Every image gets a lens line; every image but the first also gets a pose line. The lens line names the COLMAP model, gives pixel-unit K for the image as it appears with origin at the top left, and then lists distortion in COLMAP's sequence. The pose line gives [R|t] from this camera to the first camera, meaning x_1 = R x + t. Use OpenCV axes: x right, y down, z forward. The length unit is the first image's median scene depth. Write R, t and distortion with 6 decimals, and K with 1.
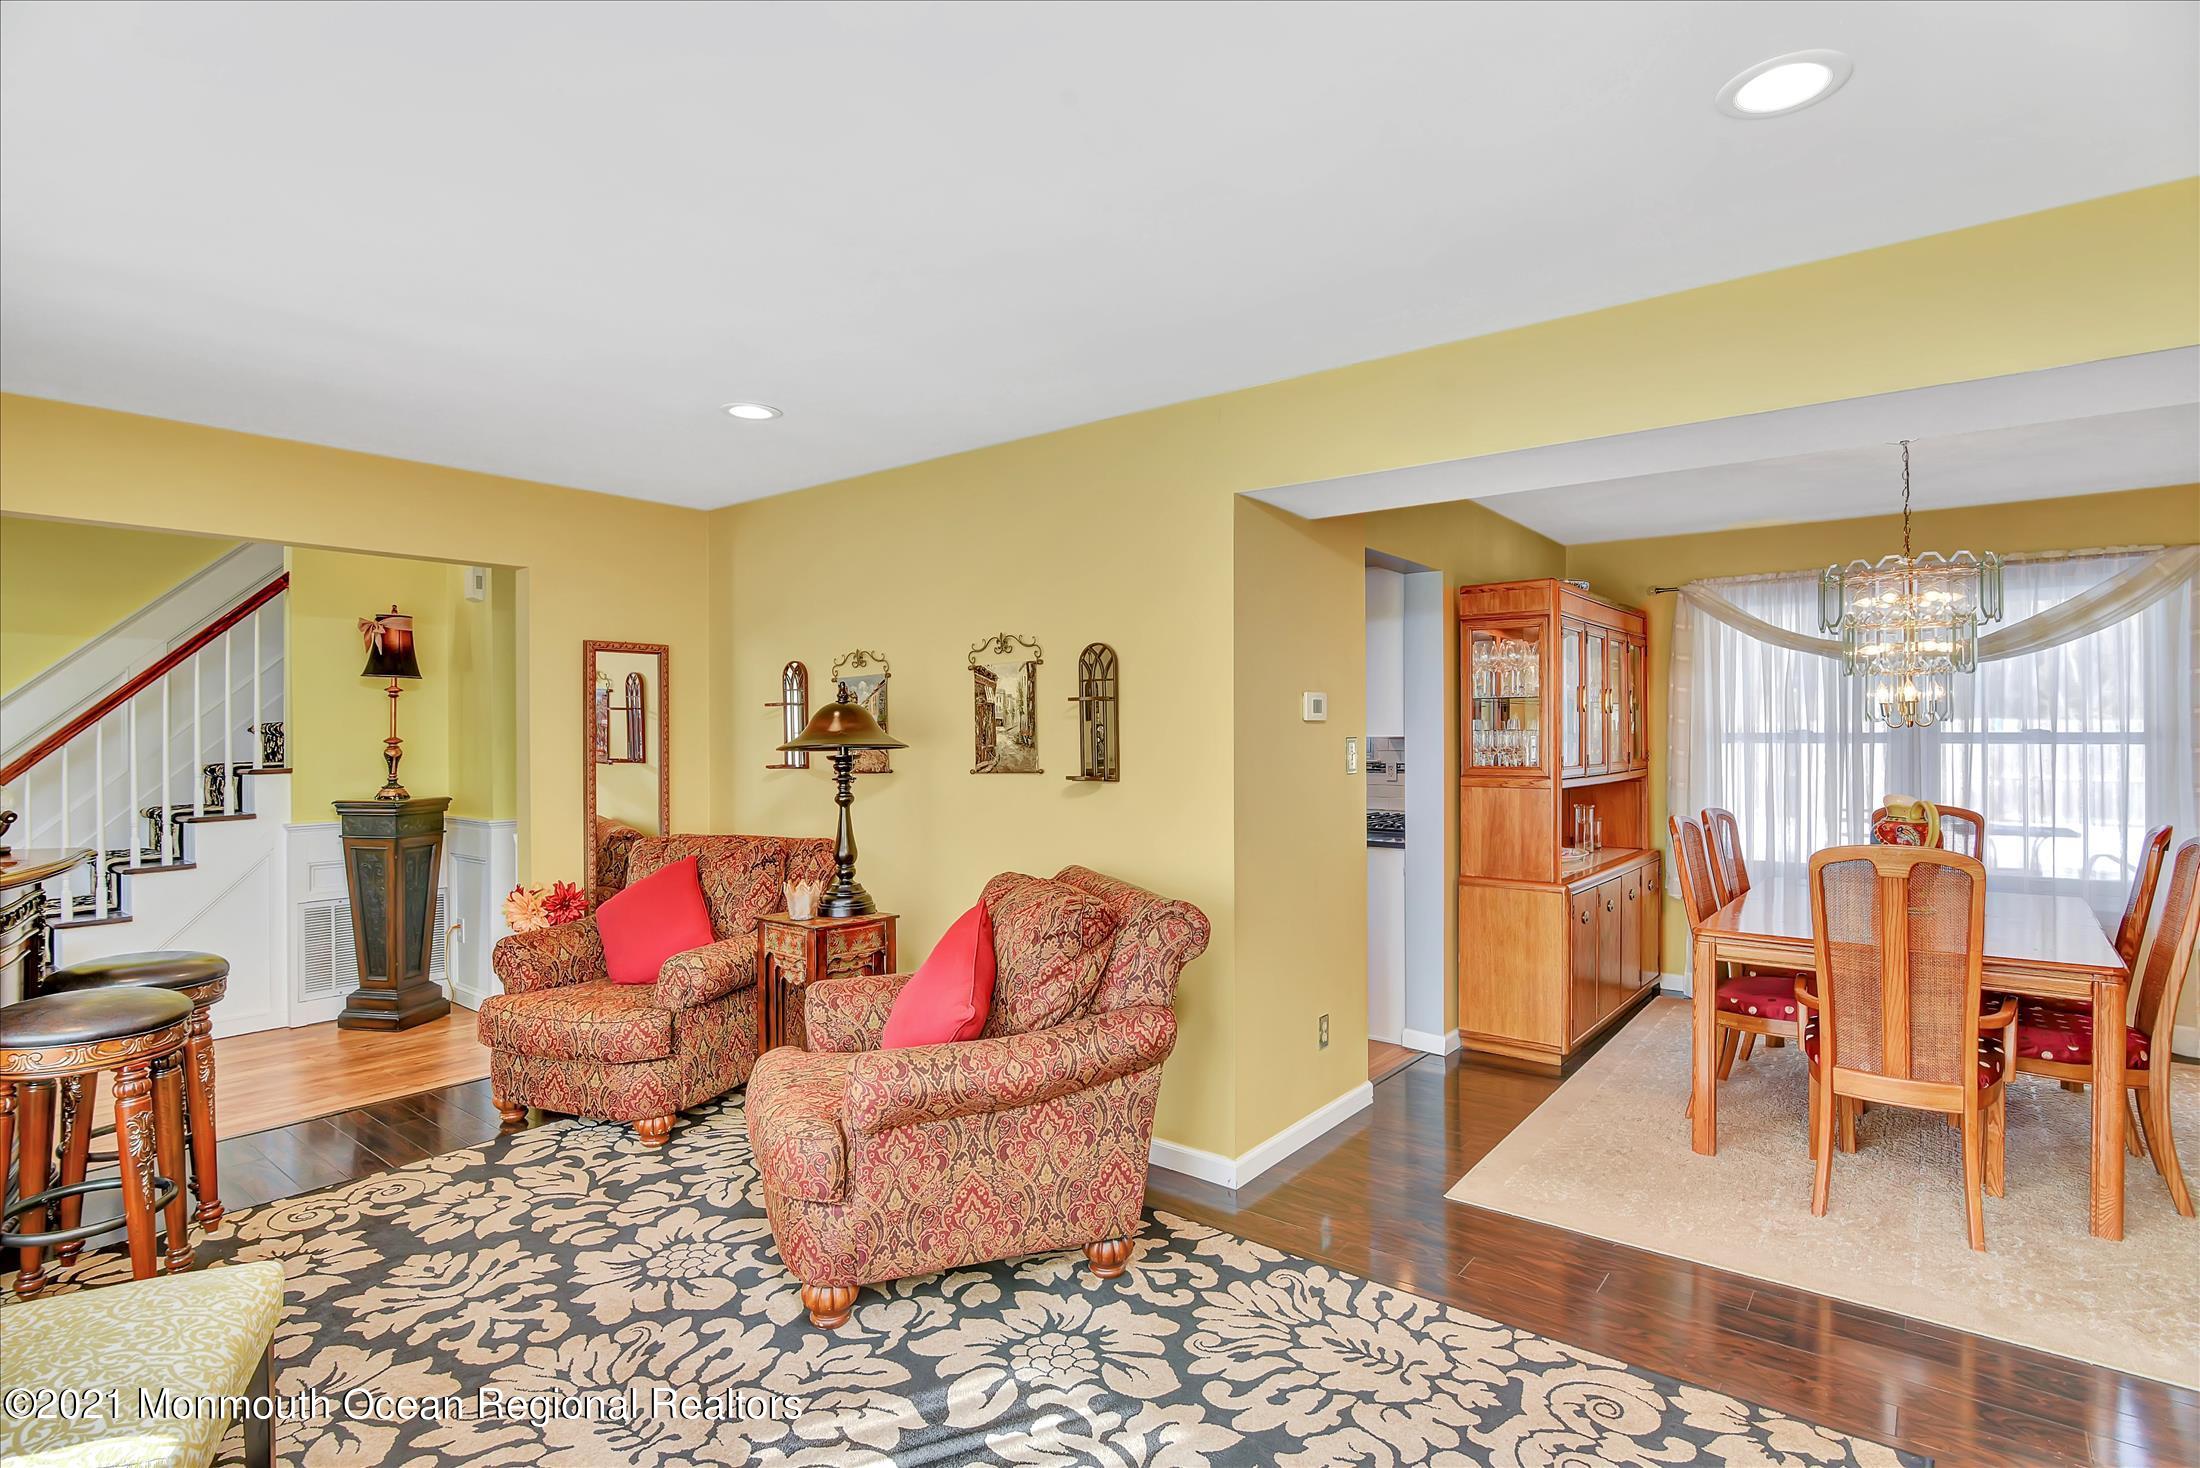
lens RADIAL K [[1082.2, 0, 1099.4], [0, 1082.2, 734.8], [0, 0, 1]] dist [-0.018649, -0.000413]
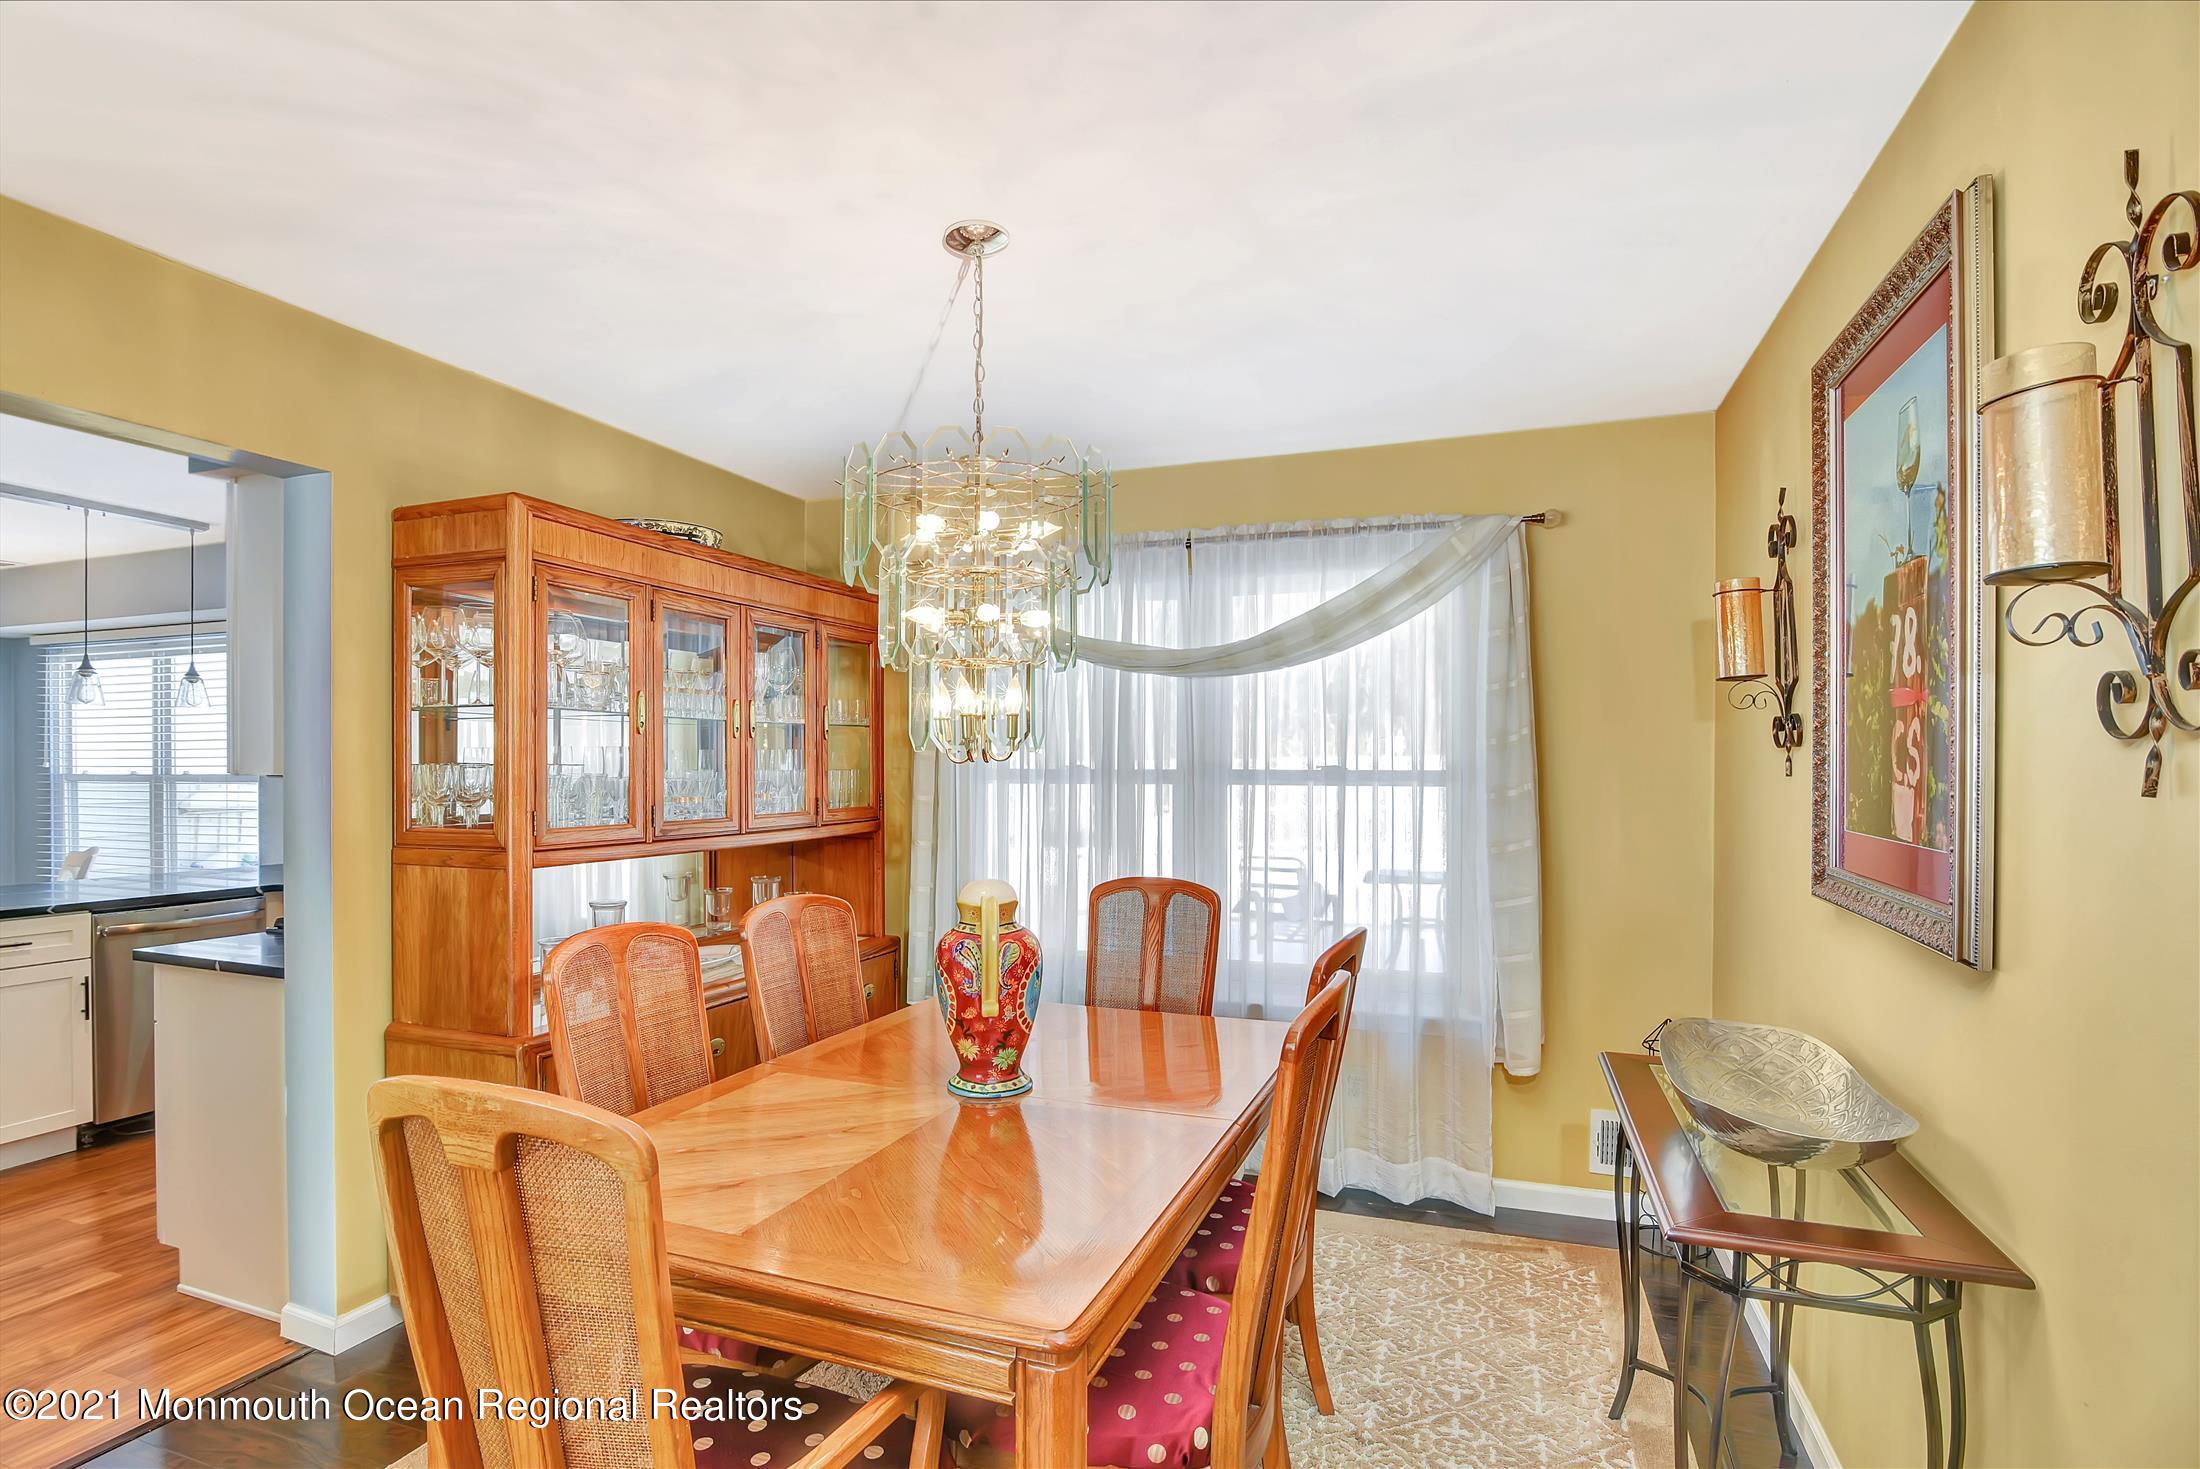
lens RADIAL K [[1082.2, 0, 1097.7], [0, 1082.2, 747.0], [0, 0, 1]] dist [-0.018649, -0.000413]
pose [[0.952446, 0.008830, 0.304580, 0.518760], [-0.002958, 0.999801, -0.019733, -0.002897], [-0.304693, 0.017894, 0.952282, 0.357074]]
